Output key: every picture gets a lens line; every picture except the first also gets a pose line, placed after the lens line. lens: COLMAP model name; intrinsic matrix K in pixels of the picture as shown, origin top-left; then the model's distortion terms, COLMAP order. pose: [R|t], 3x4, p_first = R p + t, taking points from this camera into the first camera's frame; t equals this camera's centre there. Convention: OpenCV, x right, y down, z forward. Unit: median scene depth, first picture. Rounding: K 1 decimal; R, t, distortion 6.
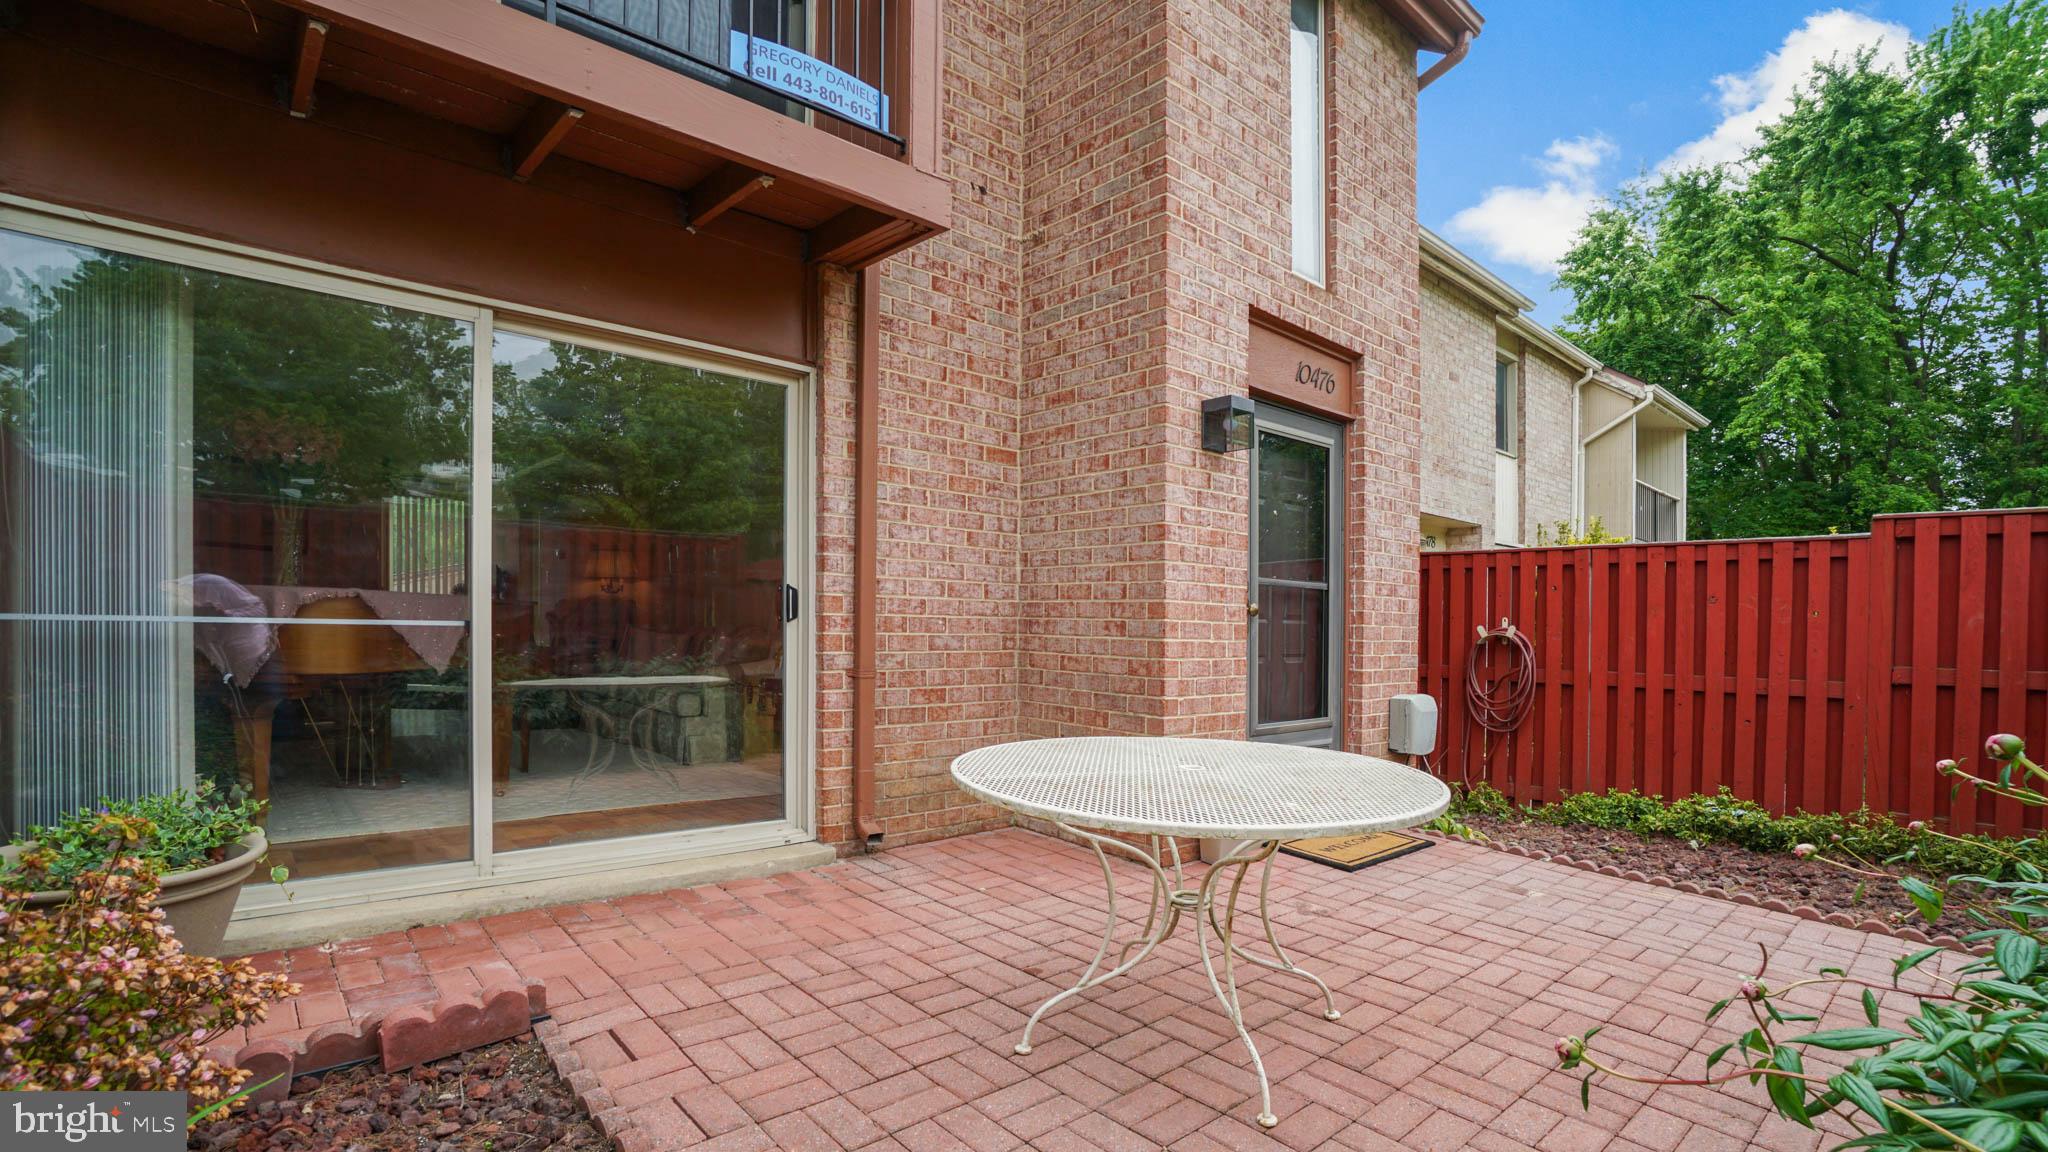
lens RADIAL K [[958.7, 0, 1023.4], [0, 958.7, 637.2], [0, 0, 1]] dist [-0.034303, 0.005319]
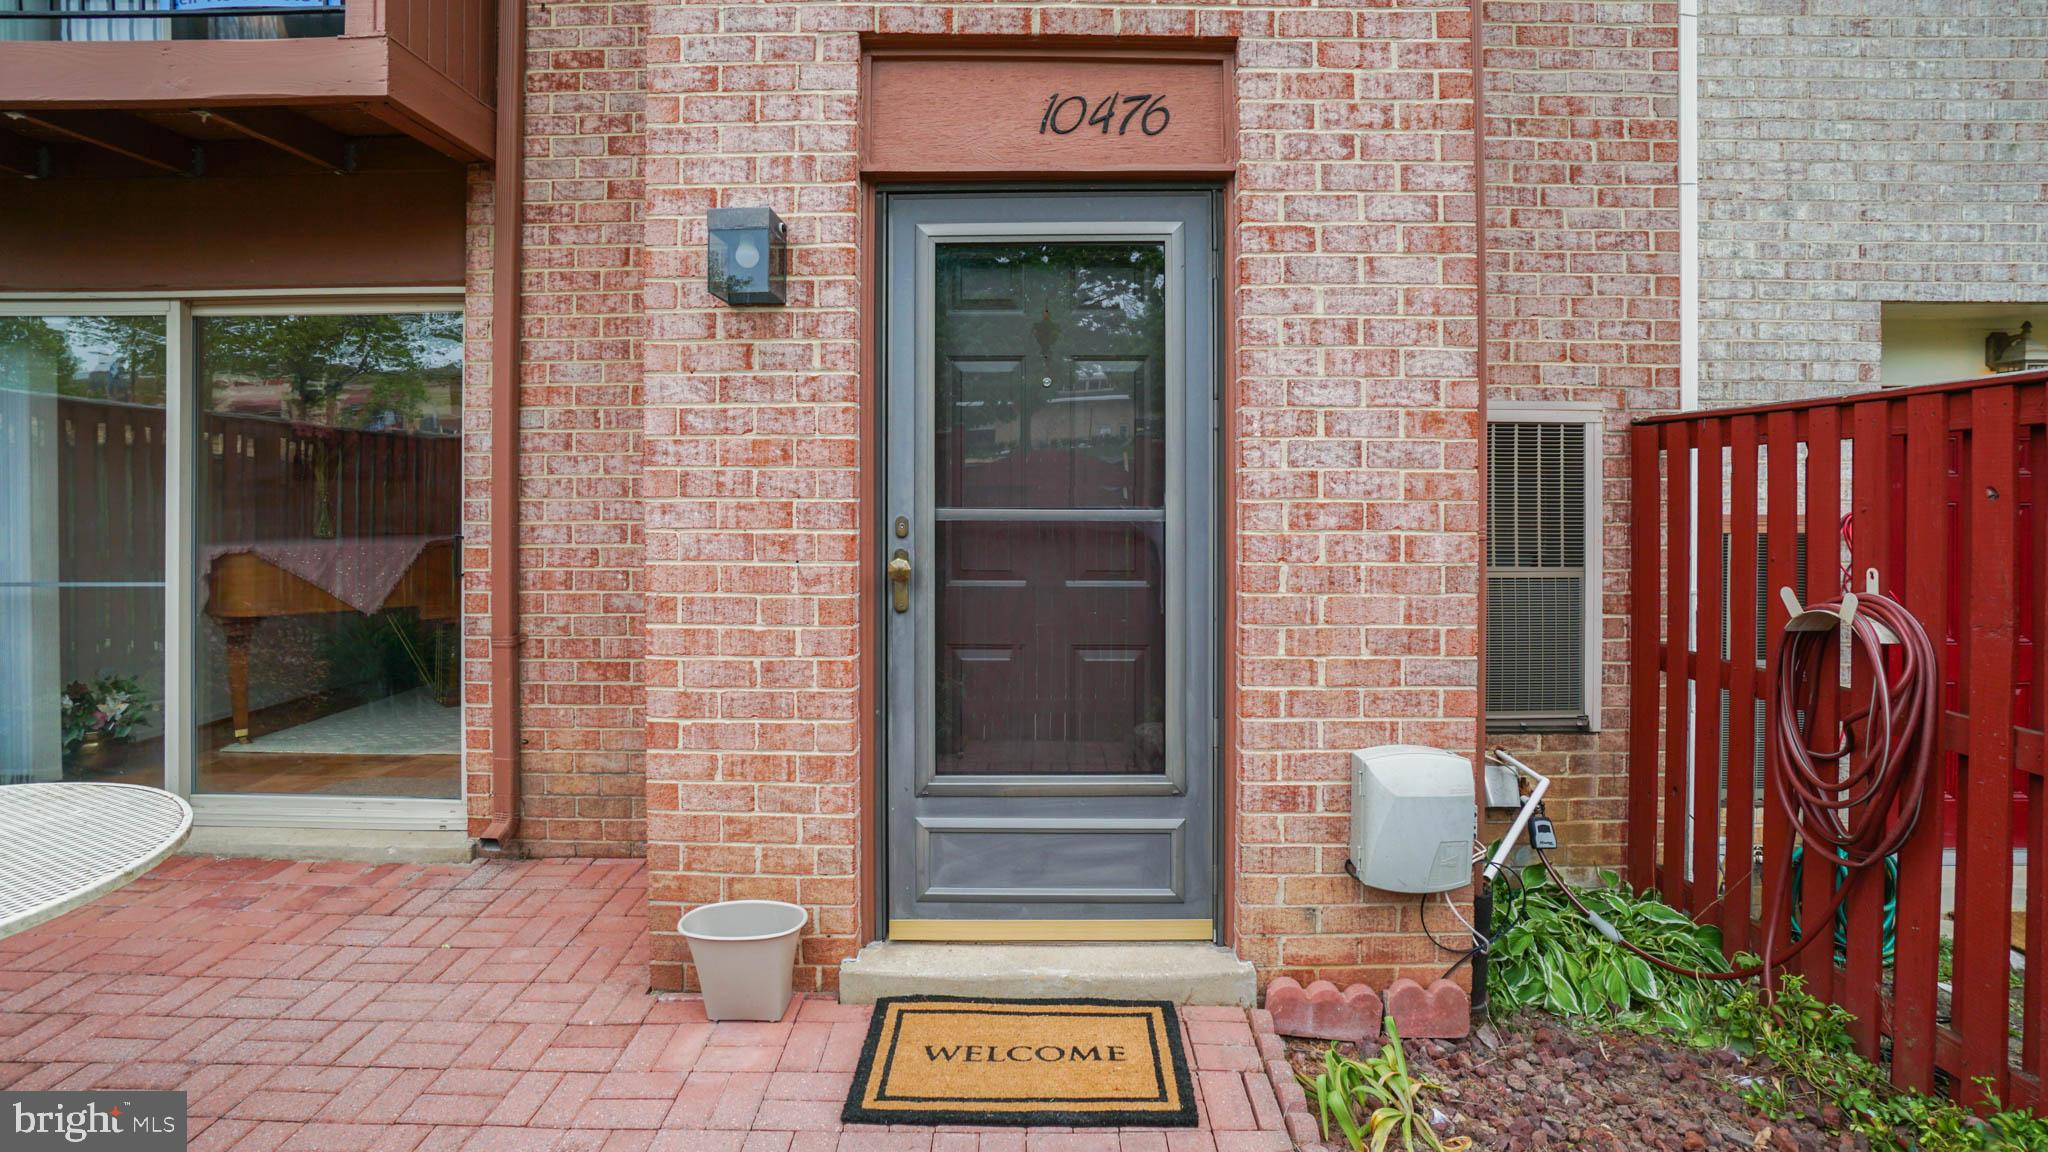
lens RADIAL K [[999.6, 0, 959.0], [0, 999.6, 508.4], [0, 0, 1]] dist [-0.045093, 0.007761]
pose [[0.727819, -0.020554, -0.685461, 0.682498], [0.009767, 0.999760, -0.019608, -0.053941], [0.685700, 0.007576, 0.727845, 0.616973]]
